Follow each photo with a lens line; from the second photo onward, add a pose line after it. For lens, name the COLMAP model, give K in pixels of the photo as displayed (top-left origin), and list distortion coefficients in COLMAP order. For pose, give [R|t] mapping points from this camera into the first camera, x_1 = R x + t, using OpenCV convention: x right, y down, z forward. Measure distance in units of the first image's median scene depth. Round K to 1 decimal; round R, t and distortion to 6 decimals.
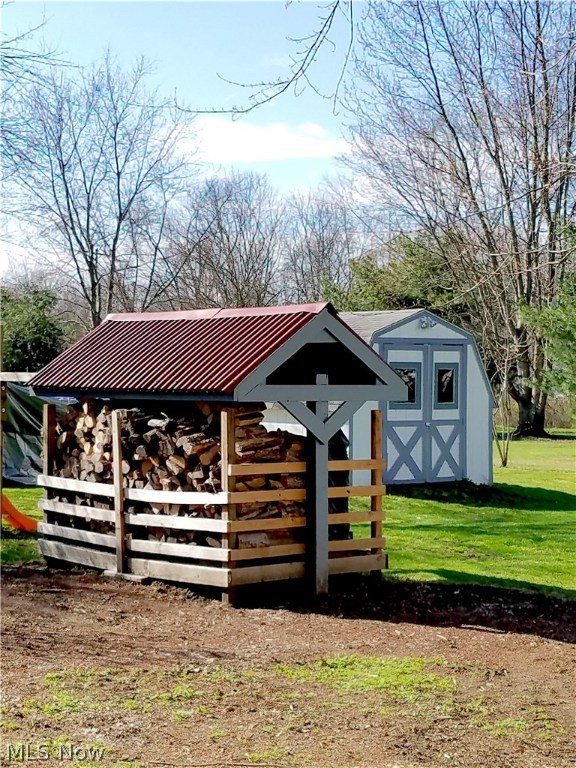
lens RADIAL K [[1695.6, 0, 287.5], [0, 1695.6, 383.9], [0, 0, 1]] dist [0.256366, 0.000000]
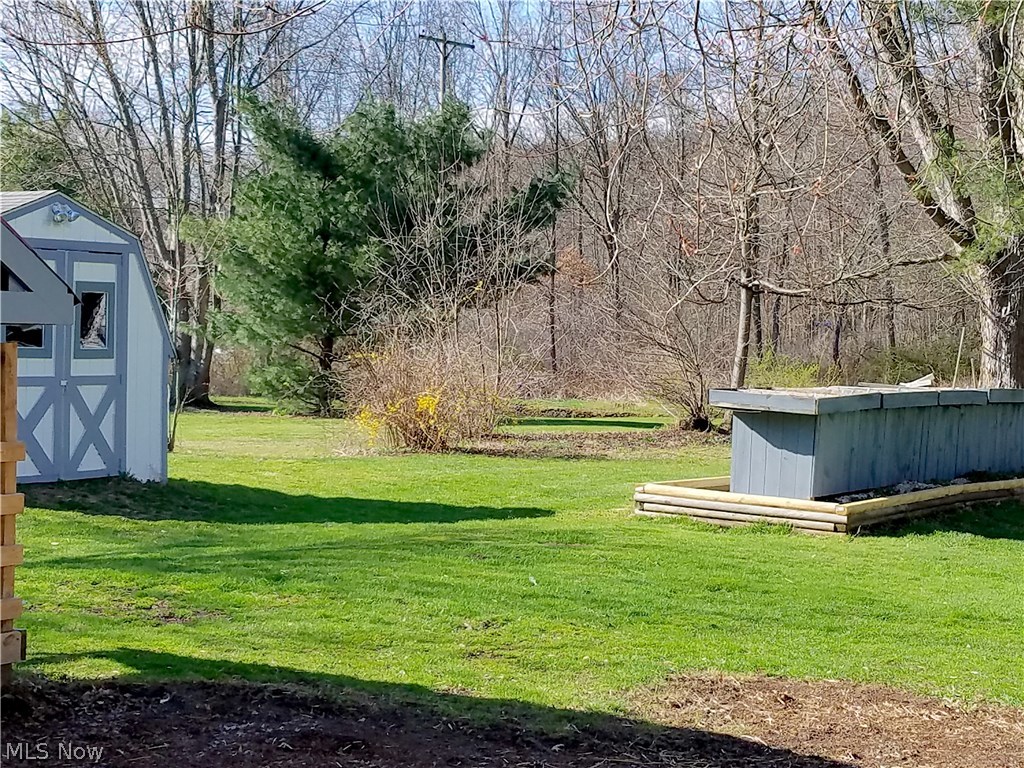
lens RADIAL K [[2260.8, 0, 512.4], [0, 2260.8, 379.6], [0, 0, 1]] dist [0.256366, 0.000000]
pose [[0.956603, 0.001800, 0.291388, -0.000580], [-0.006893, 0.999841, 0.016452, 0.008178], [-0.291312, -0.017747, 0.956463, 0.185224]]
